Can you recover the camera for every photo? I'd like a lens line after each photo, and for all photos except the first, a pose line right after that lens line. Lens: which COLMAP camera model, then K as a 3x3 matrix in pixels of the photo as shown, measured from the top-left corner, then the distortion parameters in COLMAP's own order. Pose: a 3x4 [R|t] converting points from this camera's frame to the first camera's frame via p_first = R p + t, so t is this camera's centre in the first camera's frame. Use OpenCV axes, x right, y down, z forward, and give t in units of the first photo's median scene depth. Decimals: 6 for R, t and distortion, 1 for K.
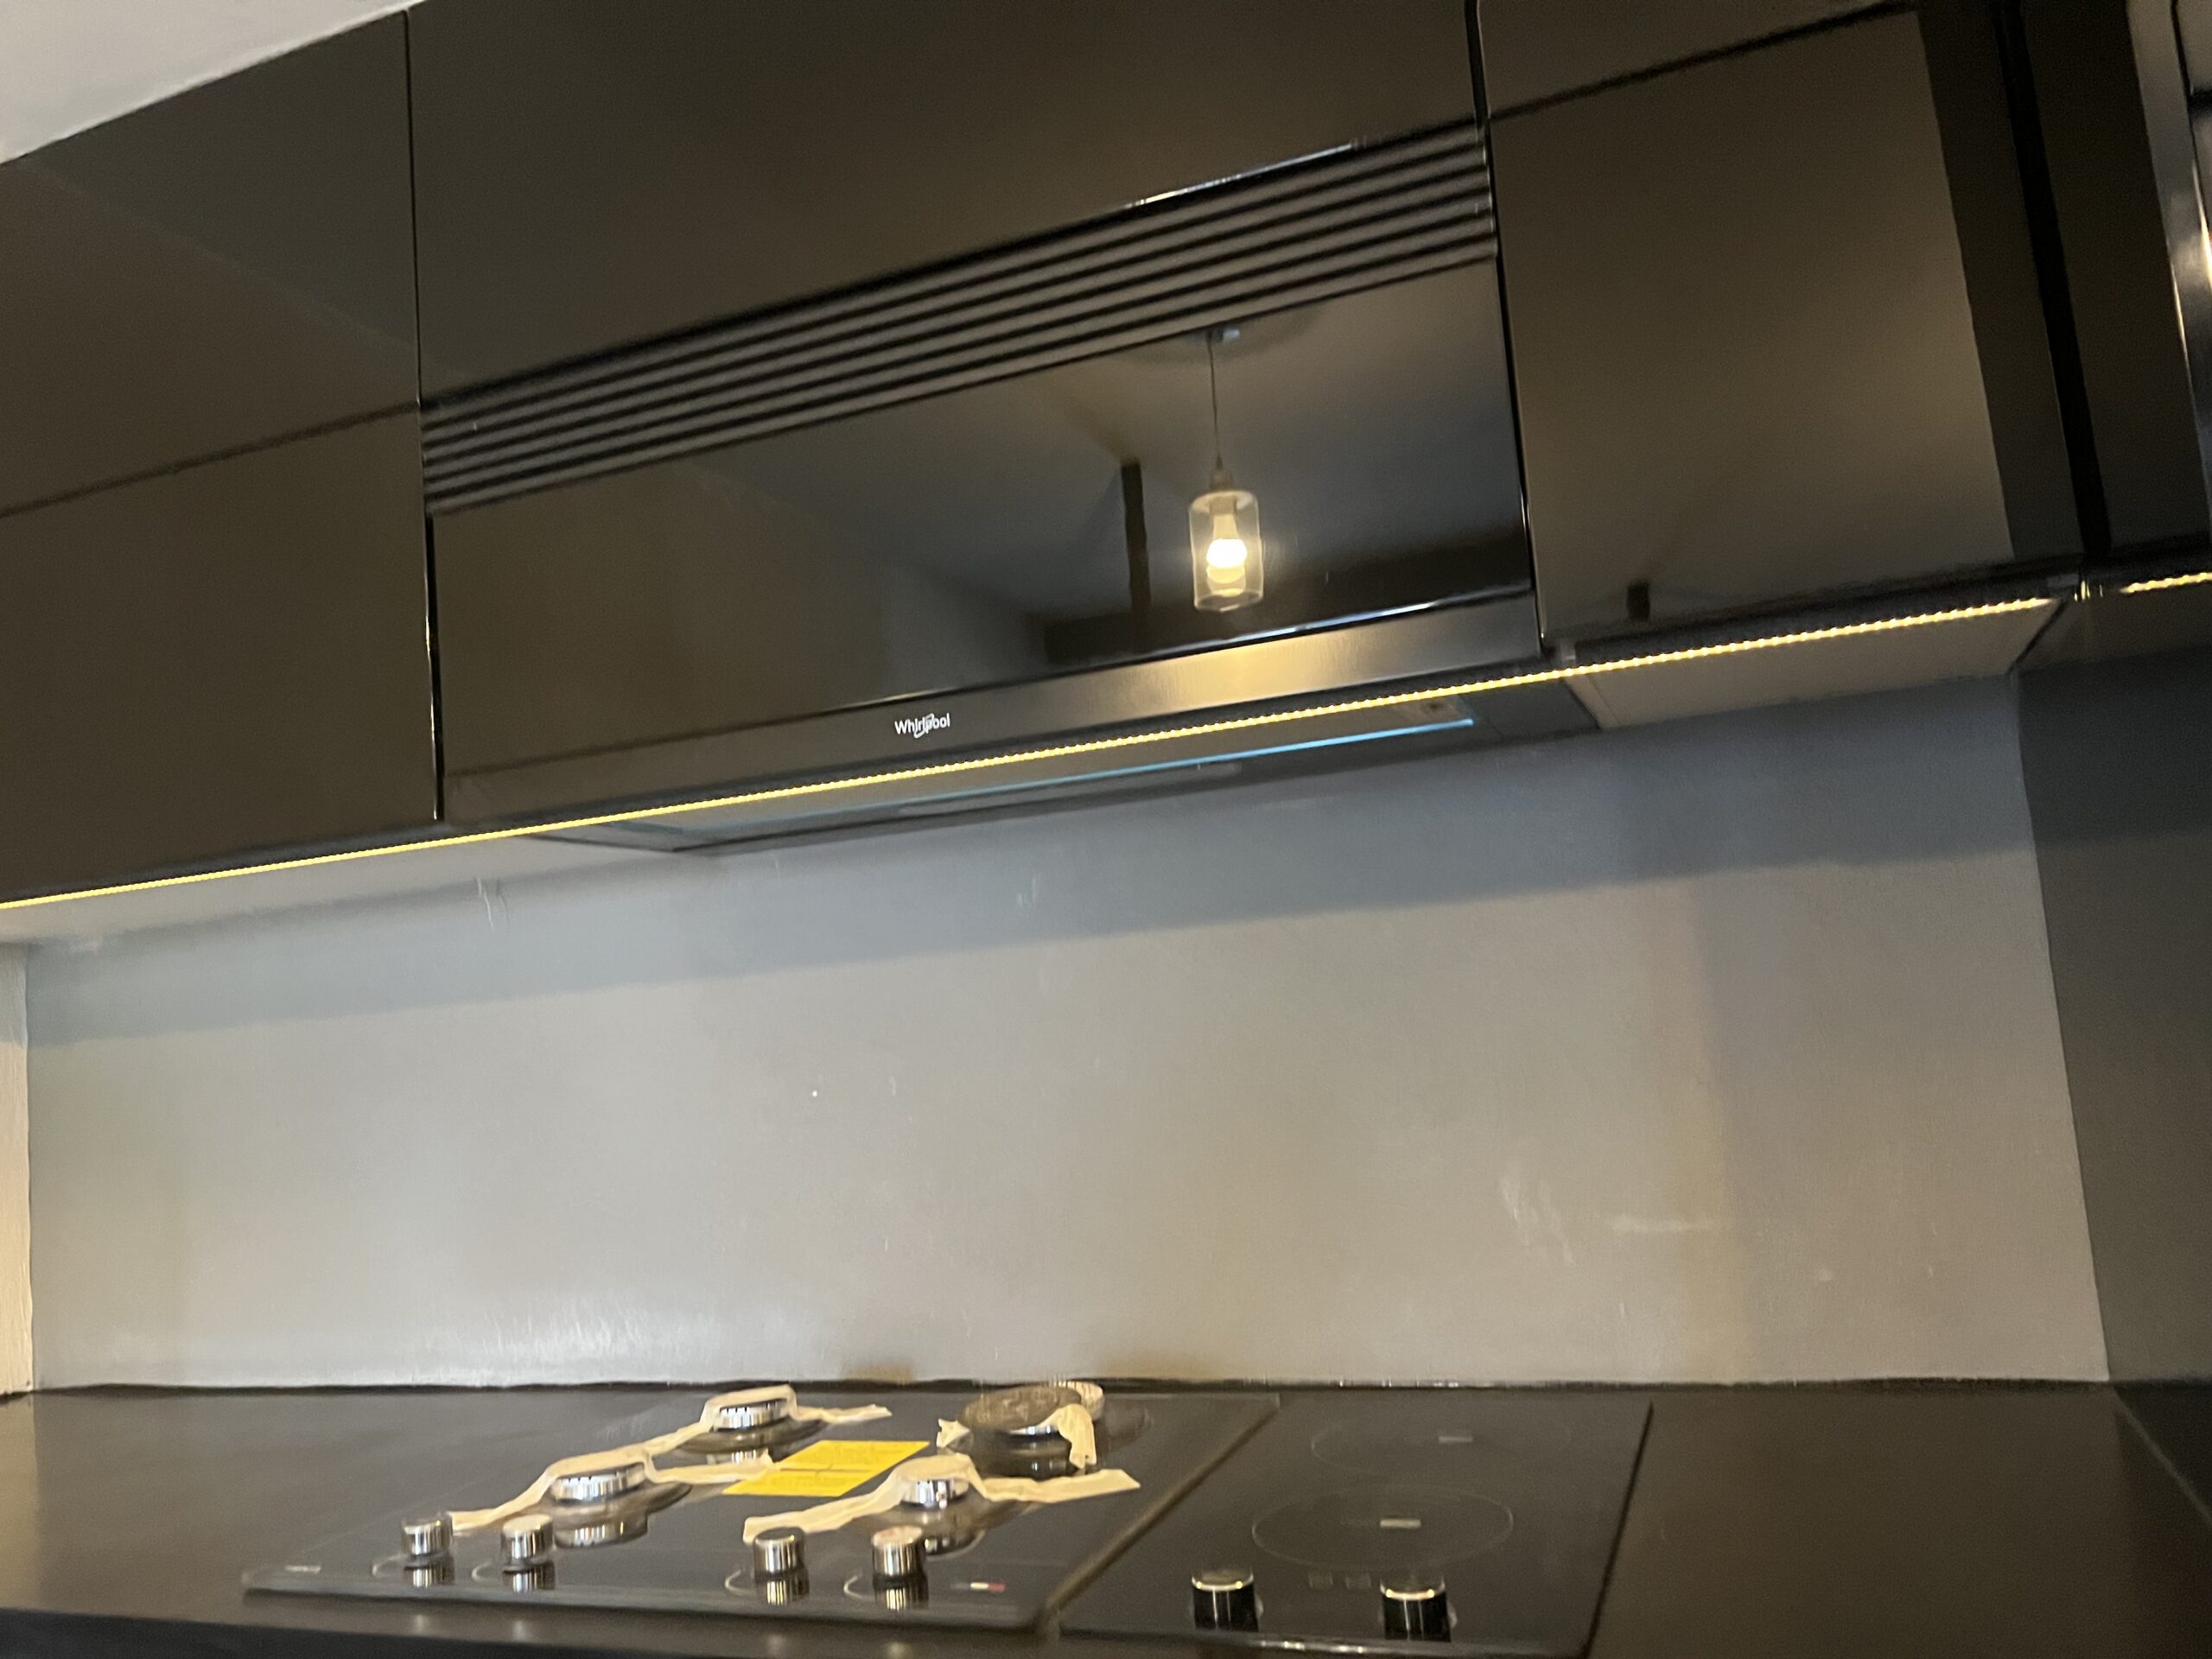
lens RADIAL K [[1657.7, 0, 1106.0], [0, 1657.7, 829.5], [0, 0, 1]] dist [0.060413, -0.063287]
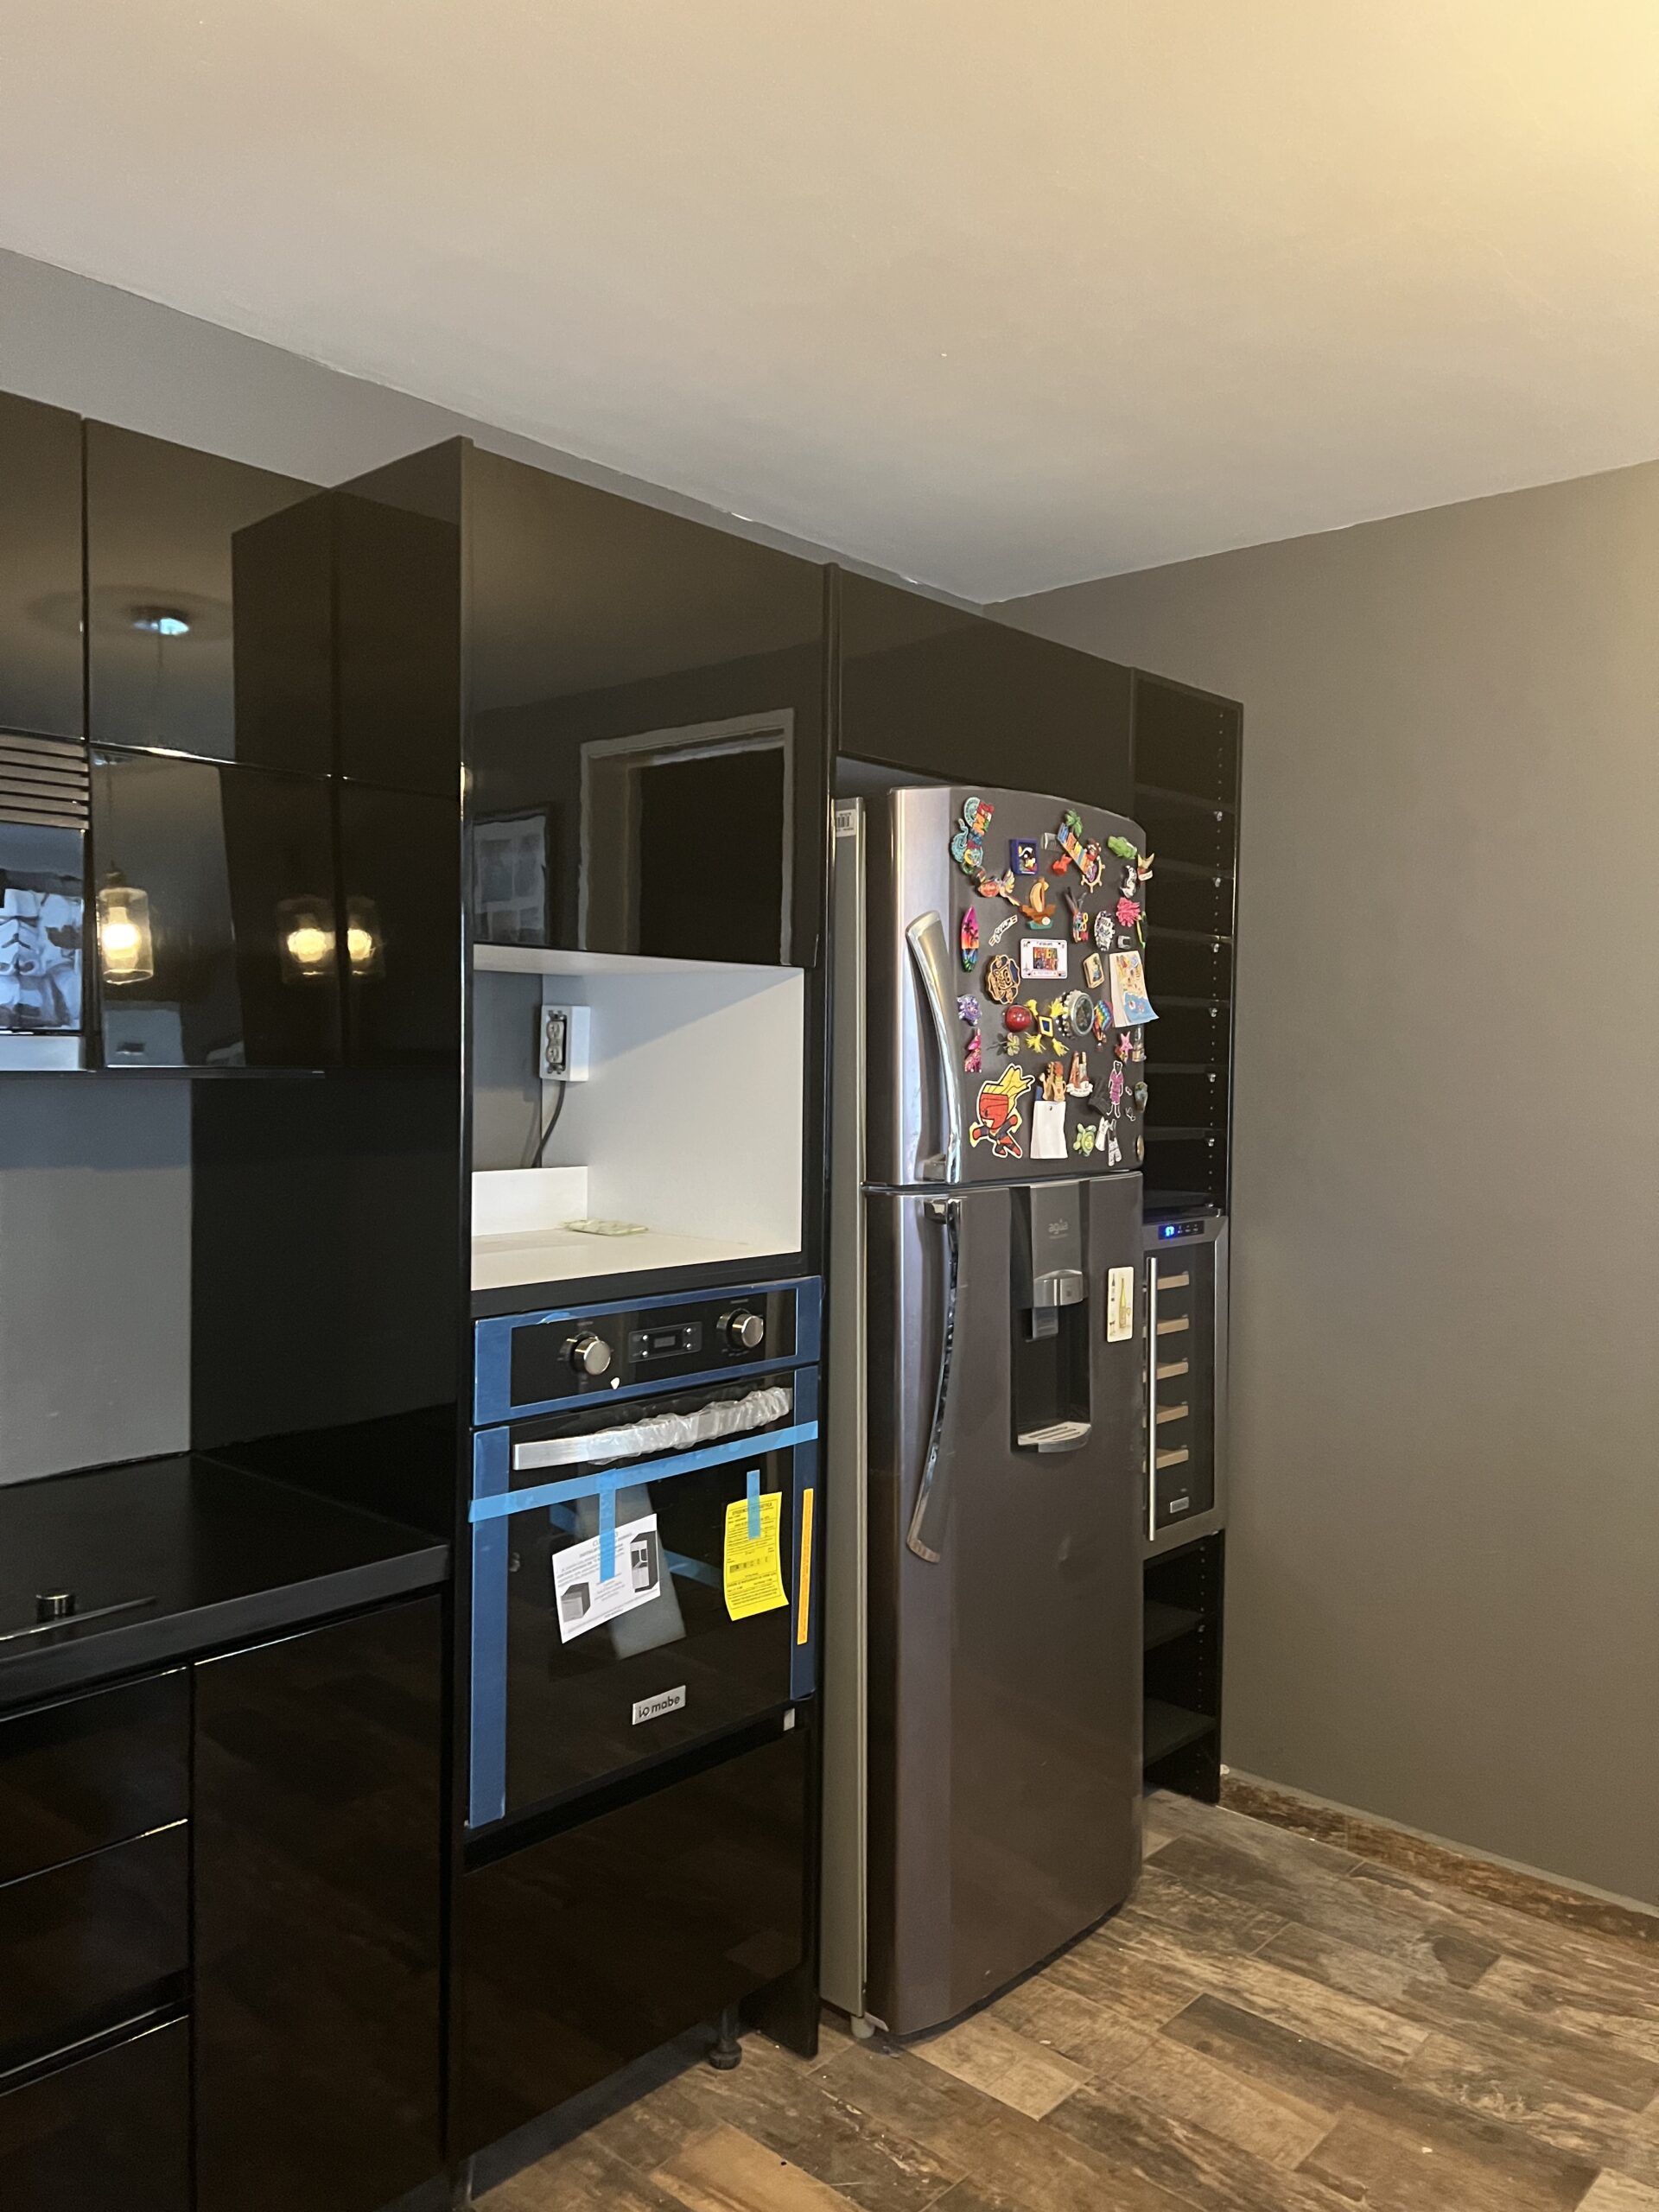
lens RADIAL K [[1658.7, 0, 825.3], [0, 1658.7, 1094.3], [0, 0, 1]] dist [0.065615, -0.068150]
pose [[0.346524, 0.067560, 0.935605, -0.941784], [-0.141549, 0.989748, -0.019043, -0.135827], [-0.927300, -0.125835, 0.352535, -0.283200]]
